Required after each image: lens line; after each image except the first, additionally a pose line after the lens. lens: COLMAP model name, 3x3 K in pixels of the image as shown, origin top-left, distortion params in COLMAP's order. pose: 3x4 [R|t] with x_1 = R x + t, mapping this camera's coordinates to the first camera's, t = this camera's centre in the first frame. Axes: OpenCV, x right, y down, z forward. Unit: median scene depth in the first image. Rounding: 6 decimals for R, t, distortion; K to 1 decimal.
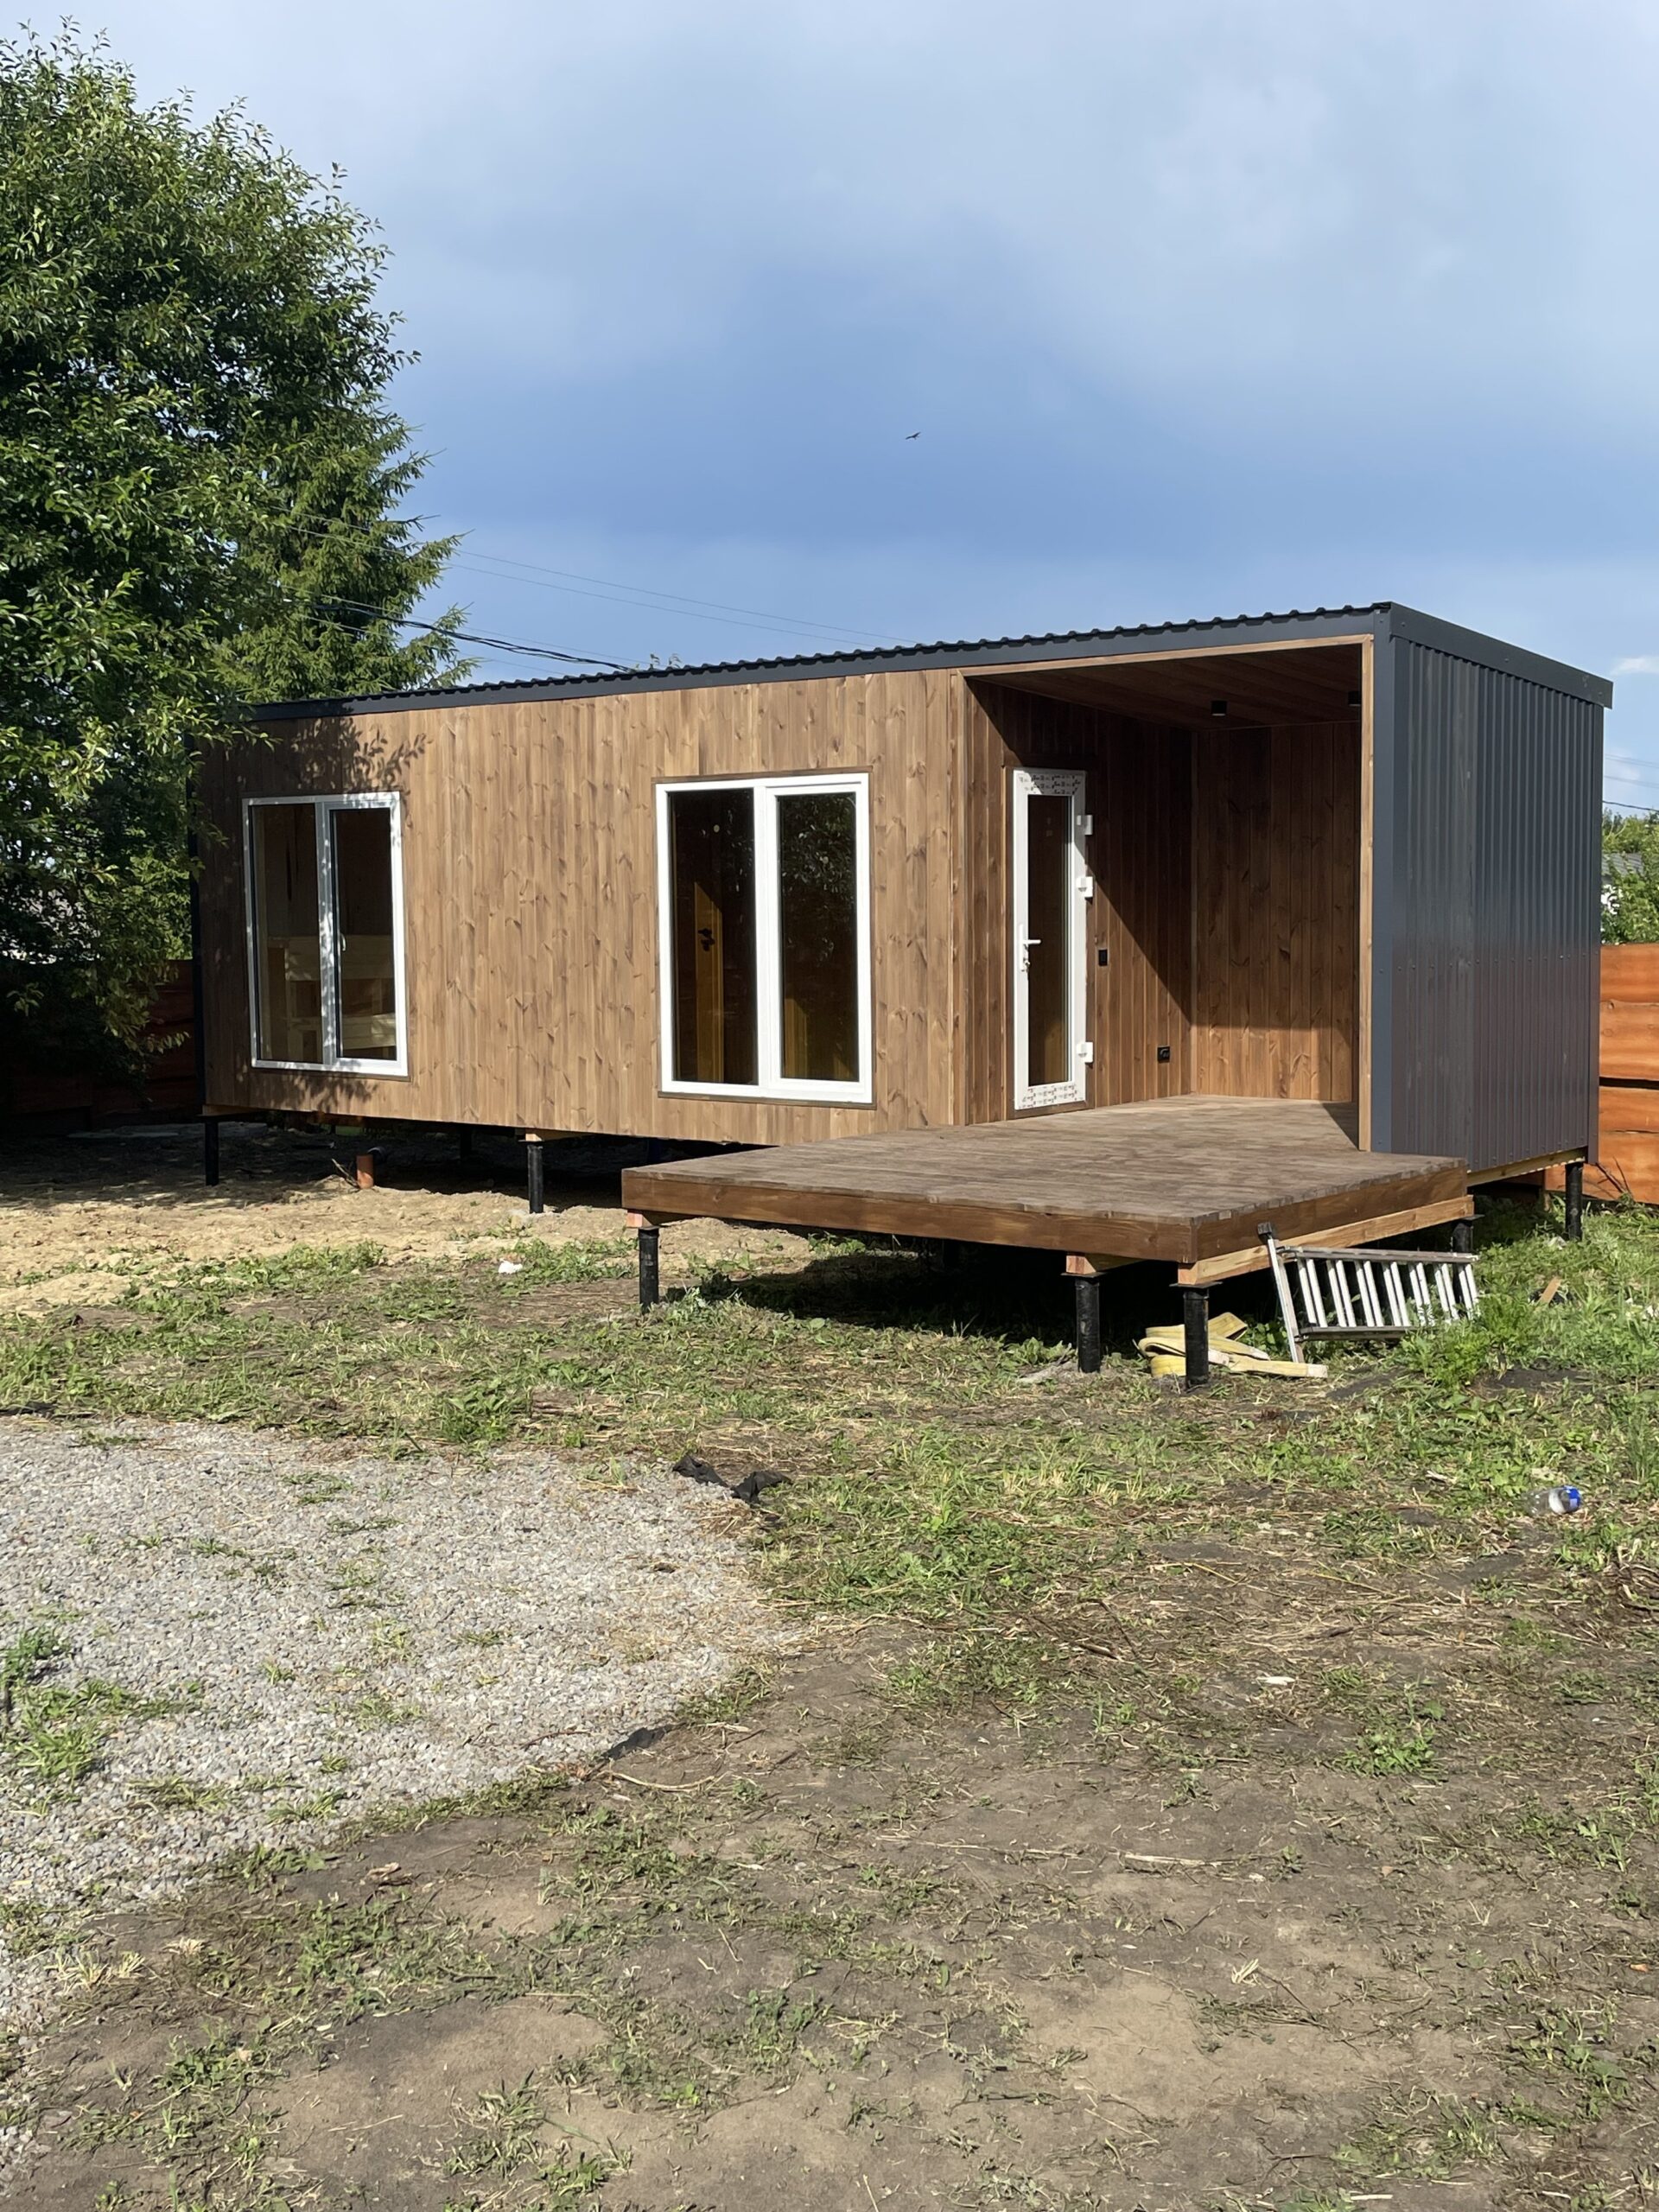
lens RADIAL K [[2440.5, 0, 829.5], [0, 2440.5, 1106.0], [0, 0, 1]] dist [0.183792, 0.000486]
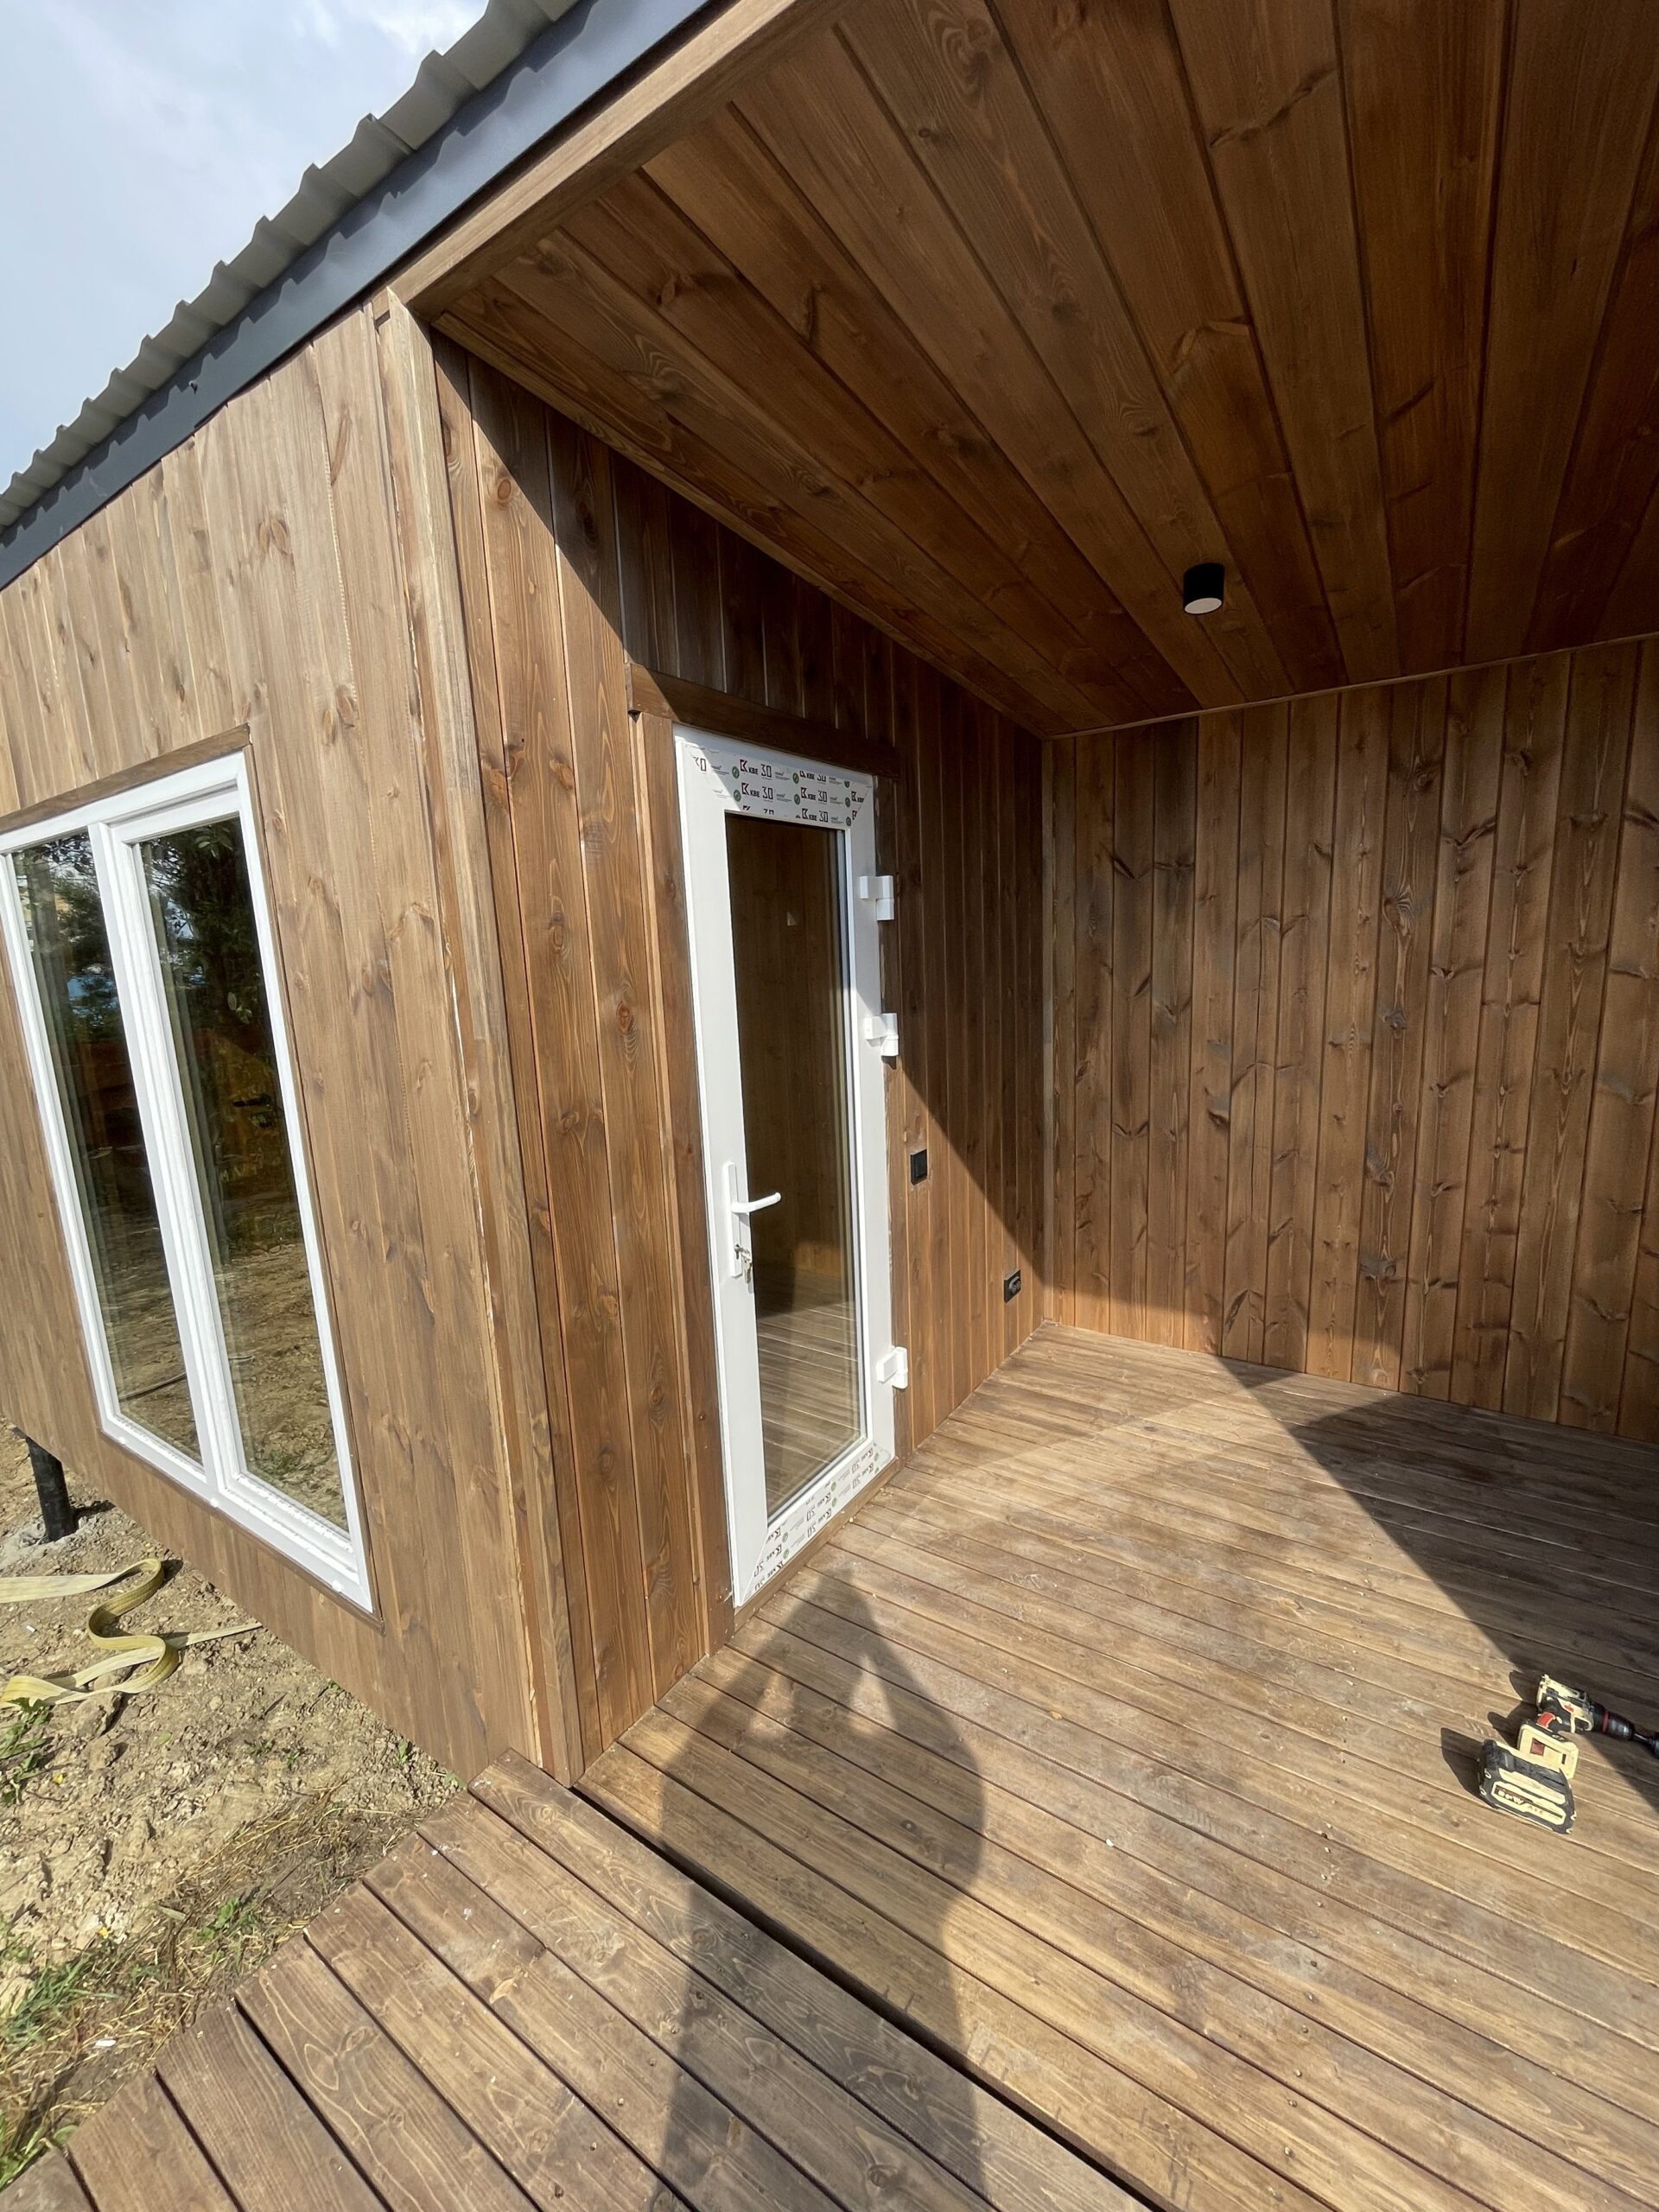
lens RADIAL K [[900.9, 0, 829.5], [0, 900.9, 1106.0], [0, 0, 1]] dist [0.000250, 0.000280]
pose [[0.996320, -0.043986, 0.073569, 0.082166], [0.037671, 0.995658, 0.085129, -0.091375], [-0.076994, -0.082044, 0.993650, 0.836666]]
